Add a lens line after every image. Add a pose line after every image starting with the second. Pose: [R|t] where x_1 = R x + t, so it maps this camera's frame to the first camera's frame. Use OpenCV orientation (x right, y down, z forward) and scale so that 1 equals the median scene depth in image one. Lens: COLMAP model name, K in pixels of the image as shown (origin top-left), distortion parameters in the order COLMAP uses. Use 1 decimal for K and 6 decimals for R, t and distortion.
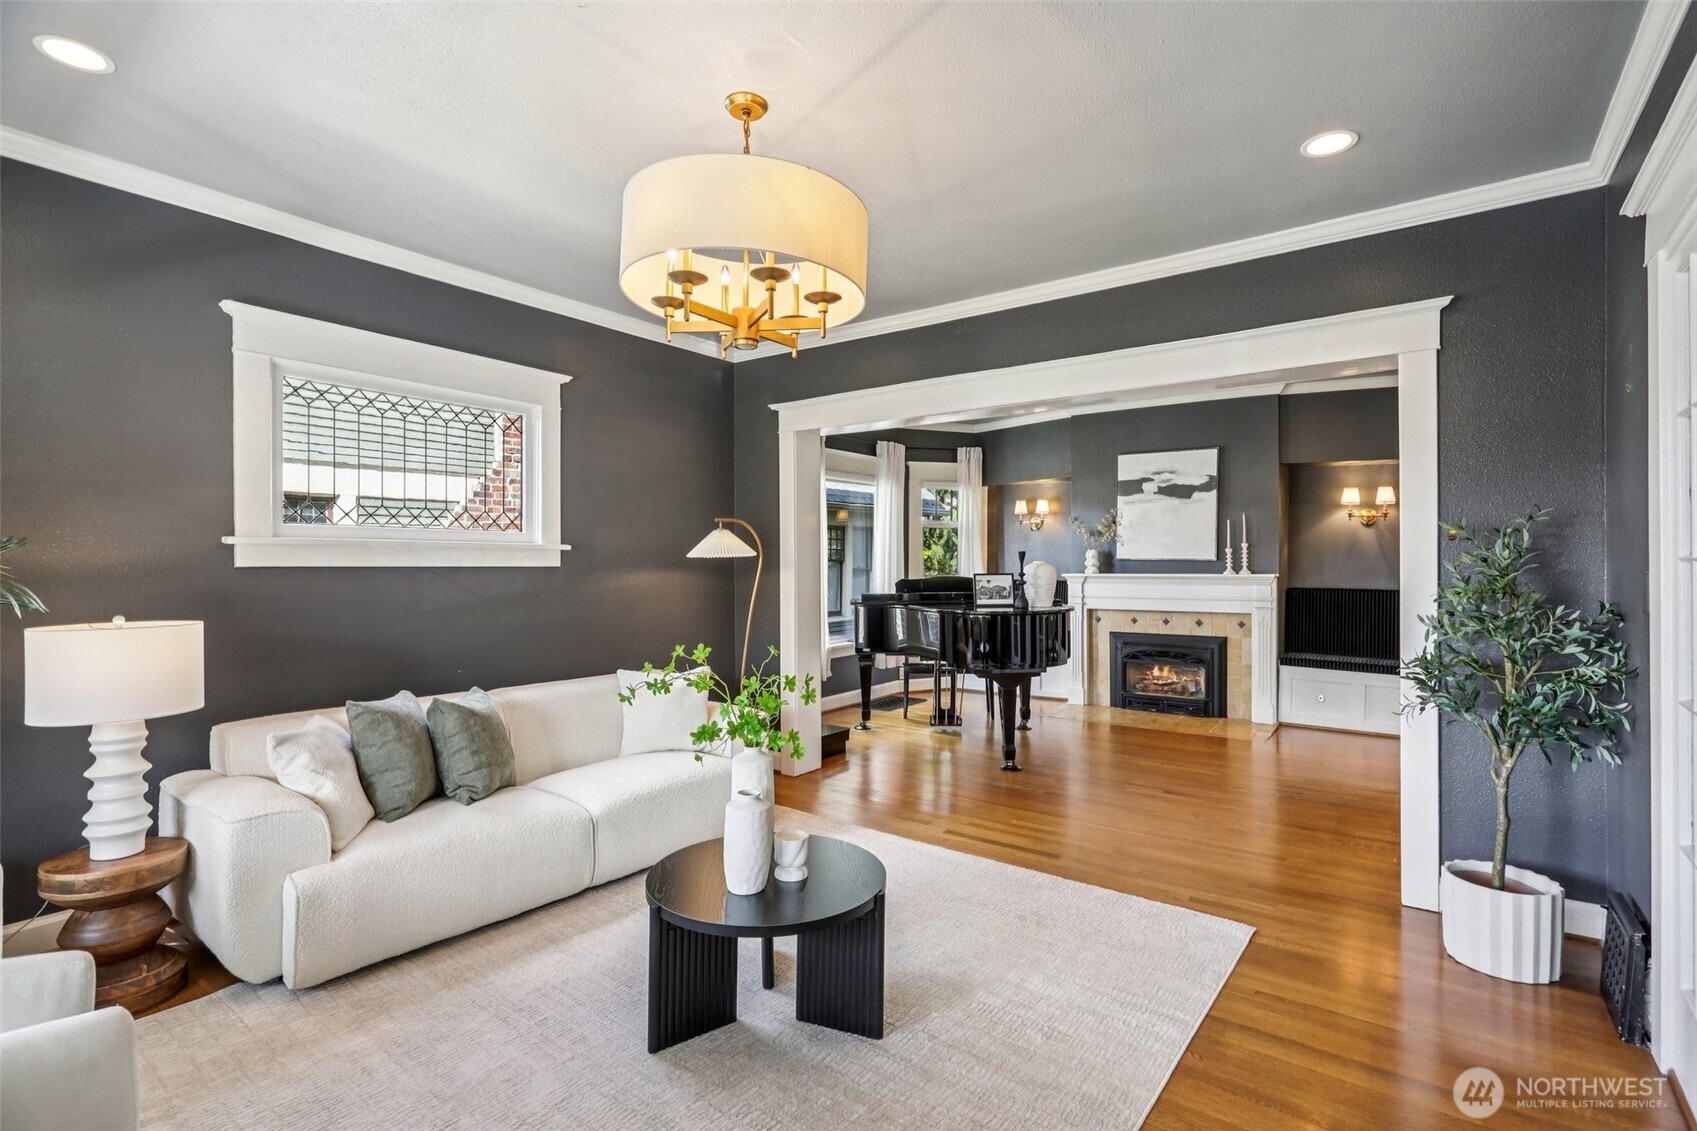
lens RADIAL K [[801.7, 0, 850.2], [0, 801.7, 561.3], [0, 0, 1]] dist [-0.002660, 0.003505]
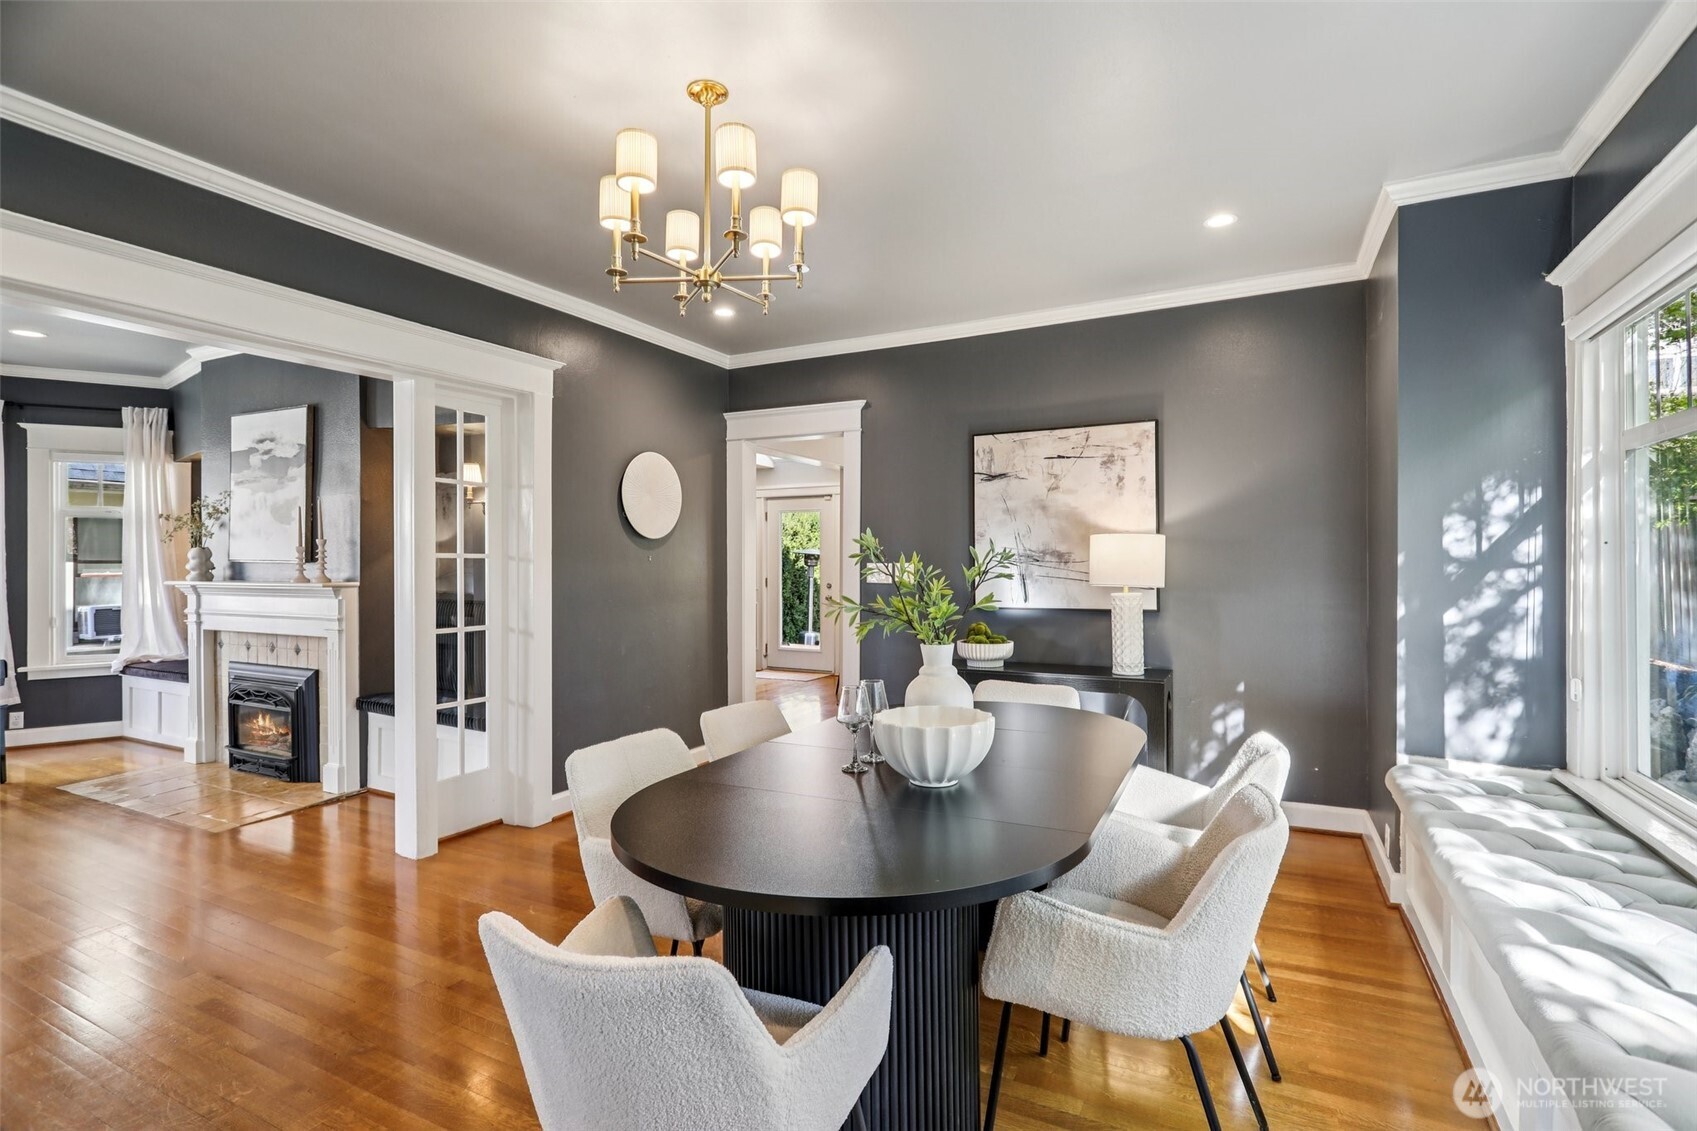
lens RADIAL K [[801.7, 0, 864.7], [0, 801.7, 560.2], [0, 0, 1]] dist [-0.002660, 0.003505]
pose [[0.988534, -0.004138, 0.150940, 0.810044], [0.003361, 0.999980, 0.005401, -0.005611], [-0.150959, -0.004832, 0.988528, 0.209632]]
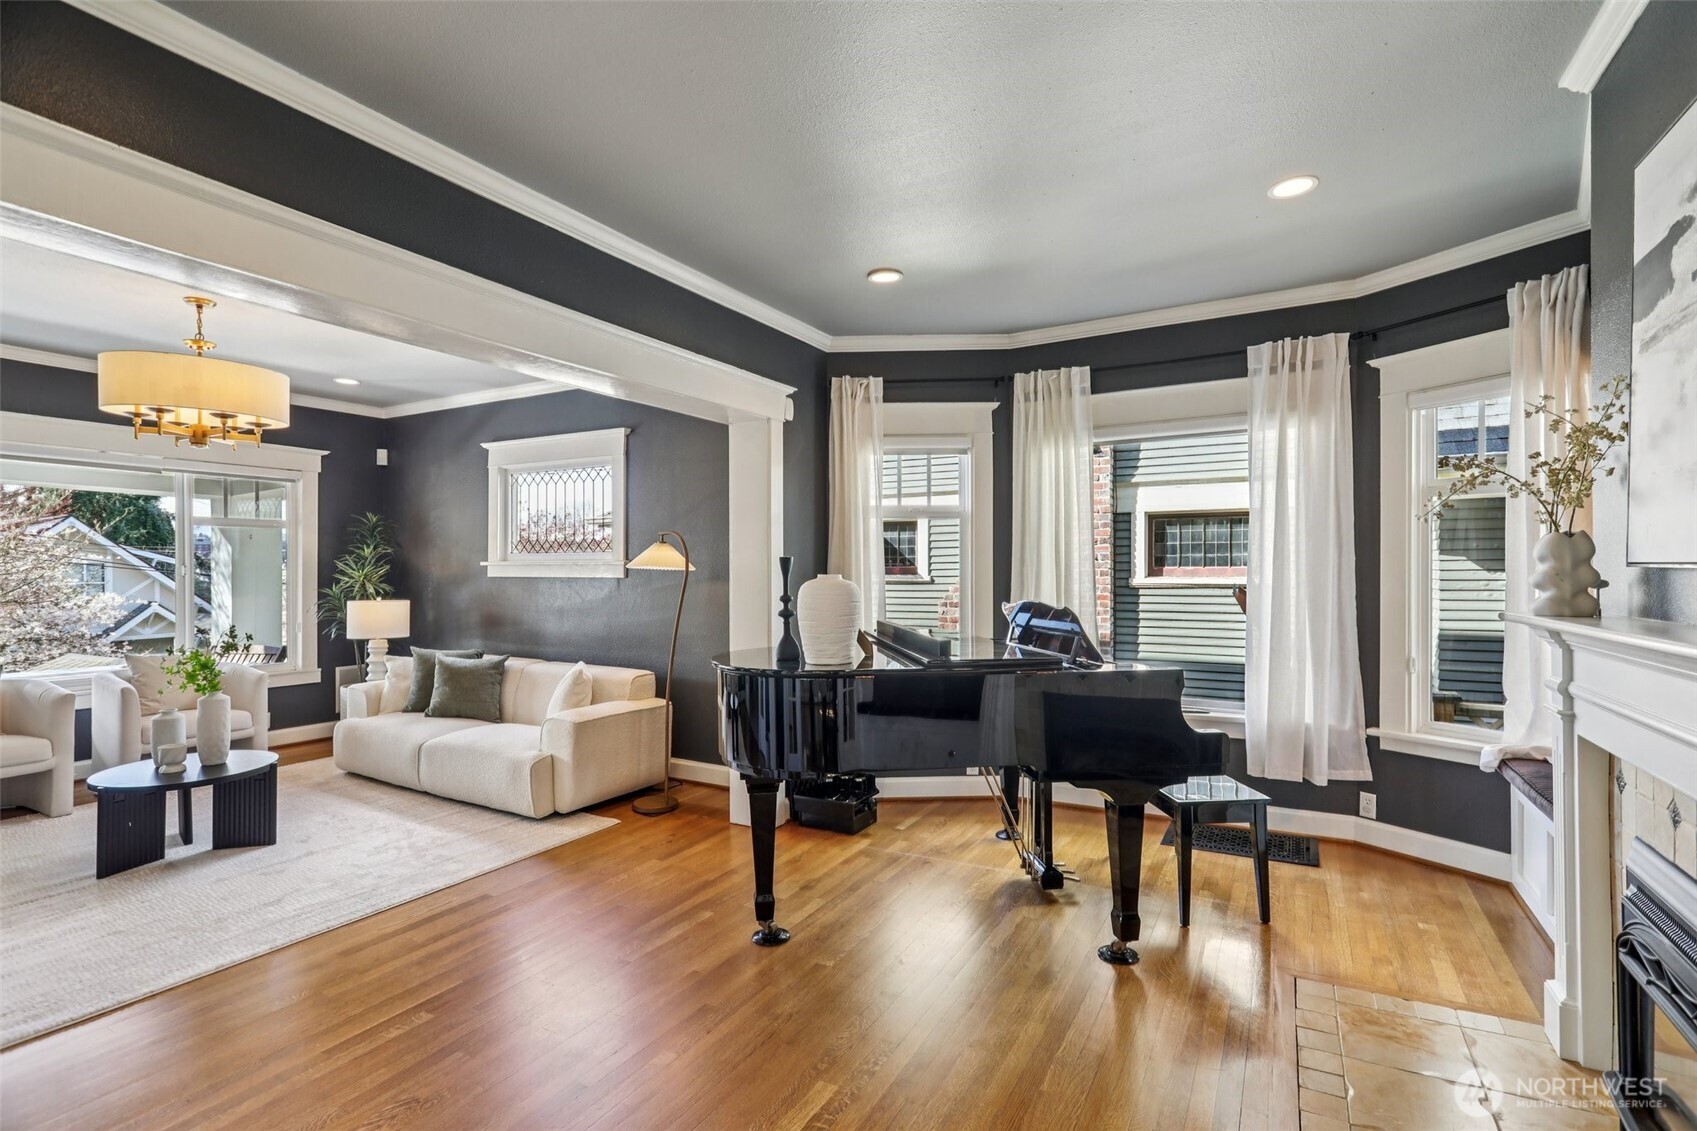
lens RADIAL K [[801.7, 0, 850.9], [0, 801.7, 566.8], [0, 0, 1]] dist [-0.002660, 0.003505]
pose [[0.112987, -0.006542, -0.993575, 0.582051], [0.002766, 0.999977, -0.006270, -0.001461], [0.993593, -0.002039, 0.113003, 0.737765]]
